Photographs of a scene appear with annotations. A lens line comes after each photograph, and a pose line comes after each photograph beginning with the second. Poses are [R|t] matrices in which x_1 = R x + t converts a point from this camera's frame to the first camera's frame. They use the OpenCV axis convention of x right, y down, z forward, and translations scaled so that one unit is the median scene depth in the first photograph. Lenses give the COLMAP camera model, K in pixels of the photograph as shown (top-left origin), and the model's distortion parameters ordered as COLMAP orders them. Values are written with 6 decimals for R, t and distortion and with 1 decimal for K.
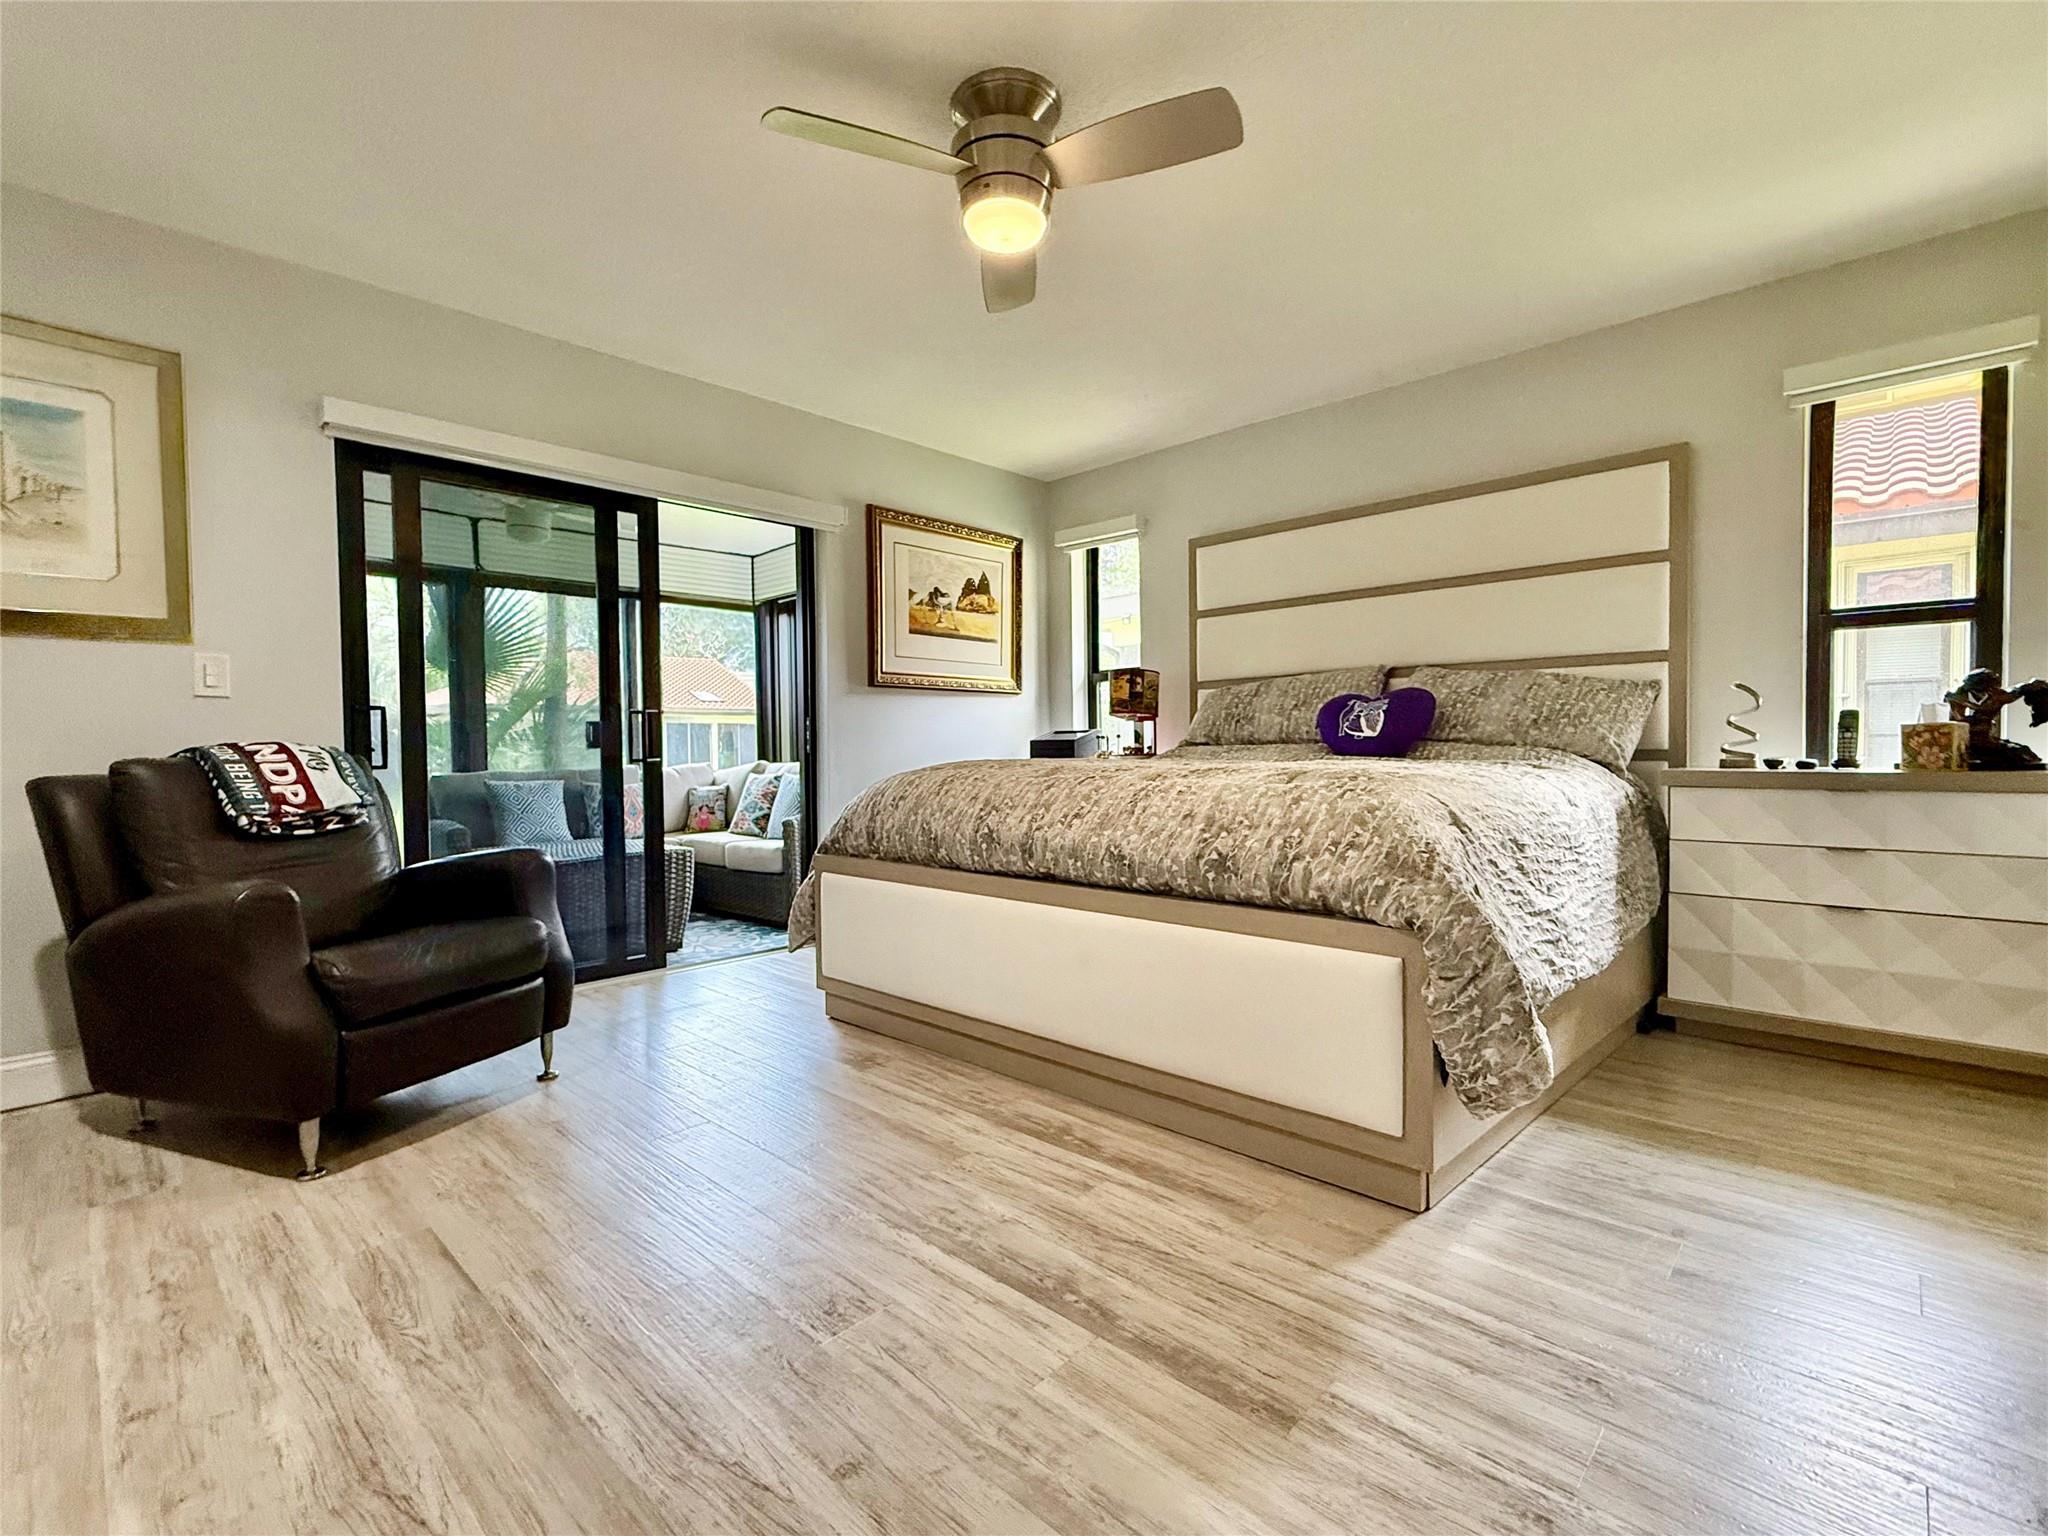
lens RADIAL K [[896.0, 0, 1035.8], [0, 896.0, 775.2], [0, 0, 1]] dist [-0.003147, 0.000173]
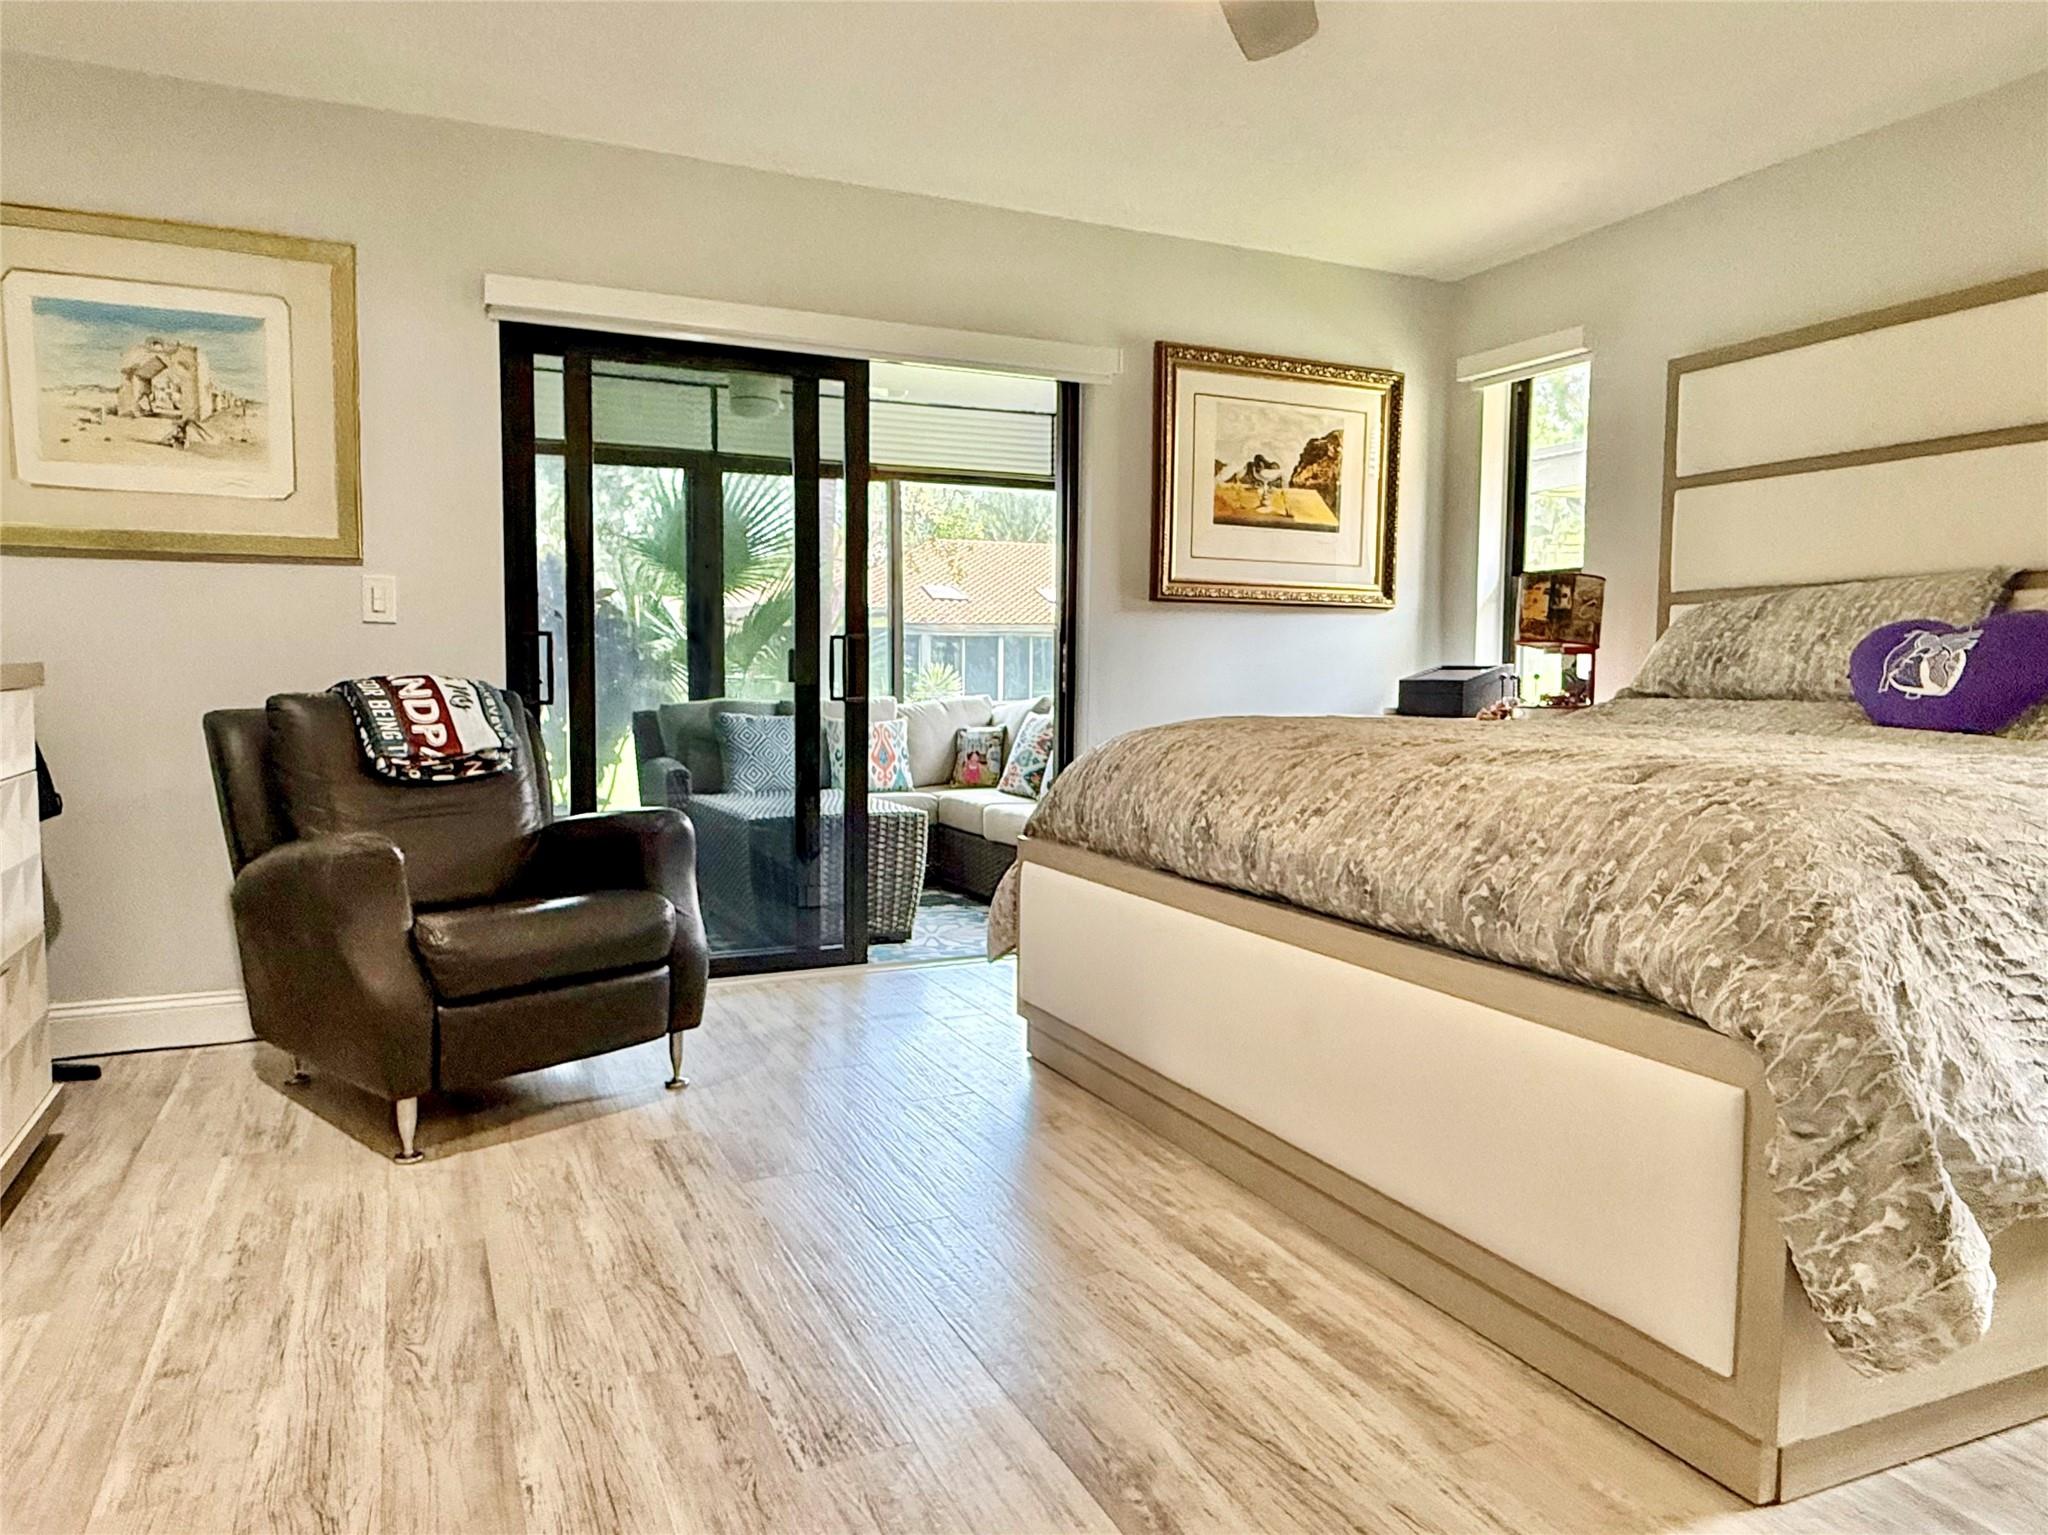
lens RADIAL K [[1285.5, 0, 1034.6], [0, 1285.5, 764.2], [0, 0, 1]] dist [-0.005774, 0.003493]
pose [[0.932243, 0.046898, -0.358779, 0.200392], [-0.031309, 0.998301, 0.049142, -0.033067], [0.360475, -0.034580, 0.932128, 0.019193]]
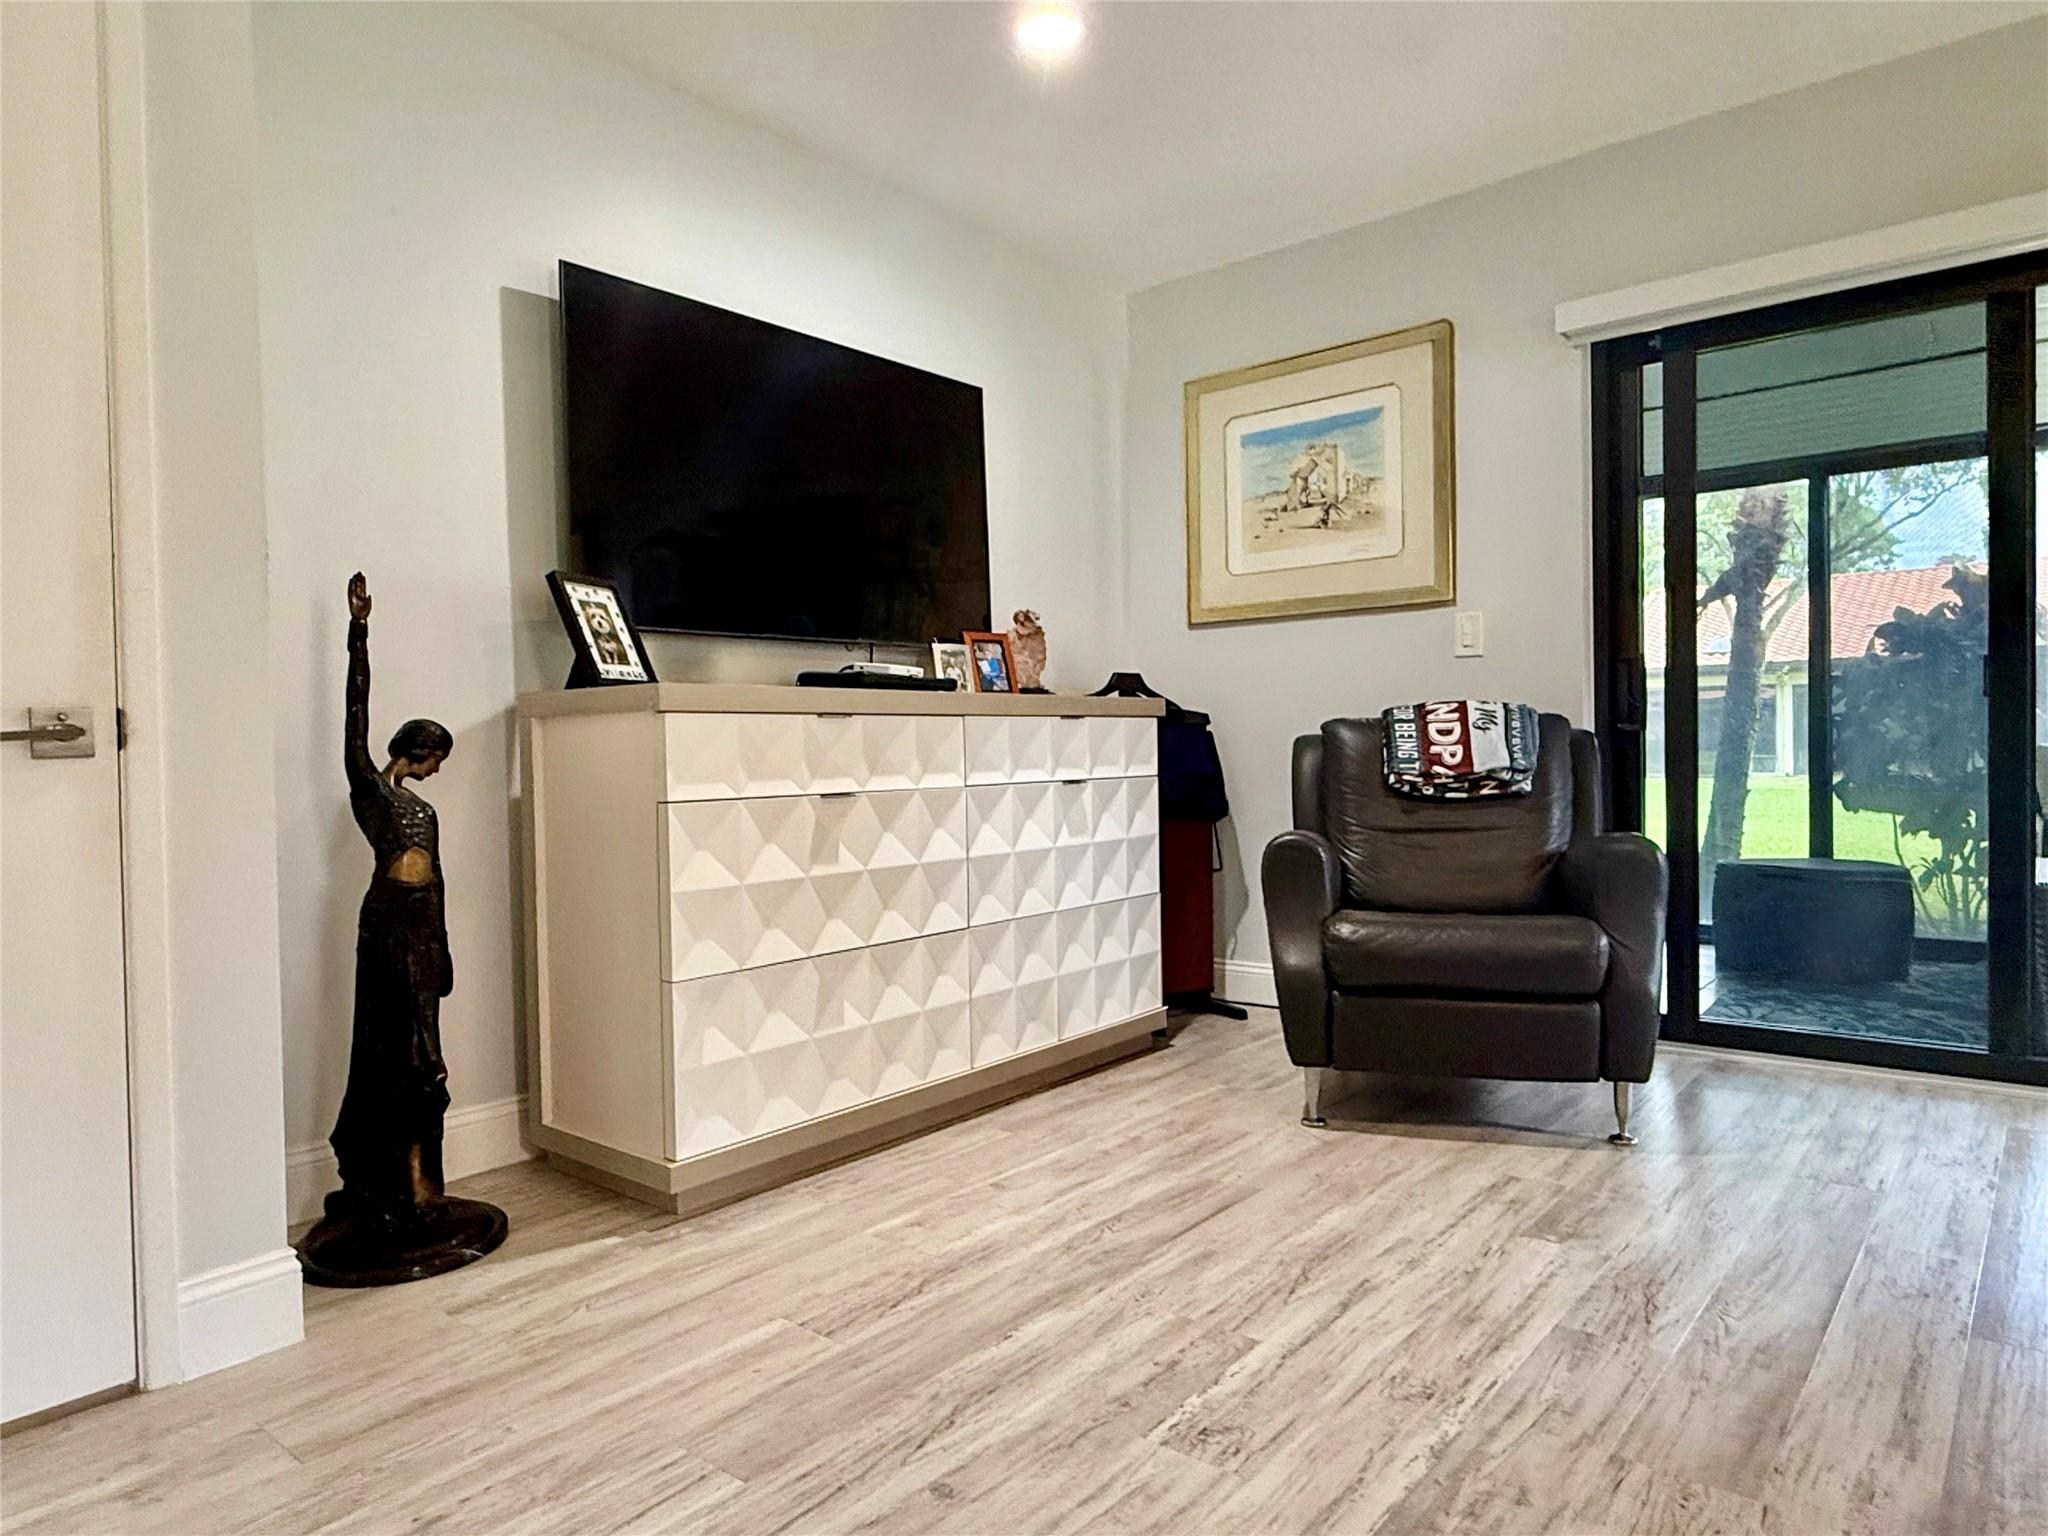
lens RADIAL K [[1285.5, 0, 1044.8], [0, 1285.5, 773.6], [0, 0, 1]] dist [-0.005774, 0.003493]
pose [[0.067963, 0.031686, -0.997185, 0.530763], [-0.011455, 0.999454, 0.030978, 0.003946], [0.997622, 0.009317, 0.068289, 0.496453]]
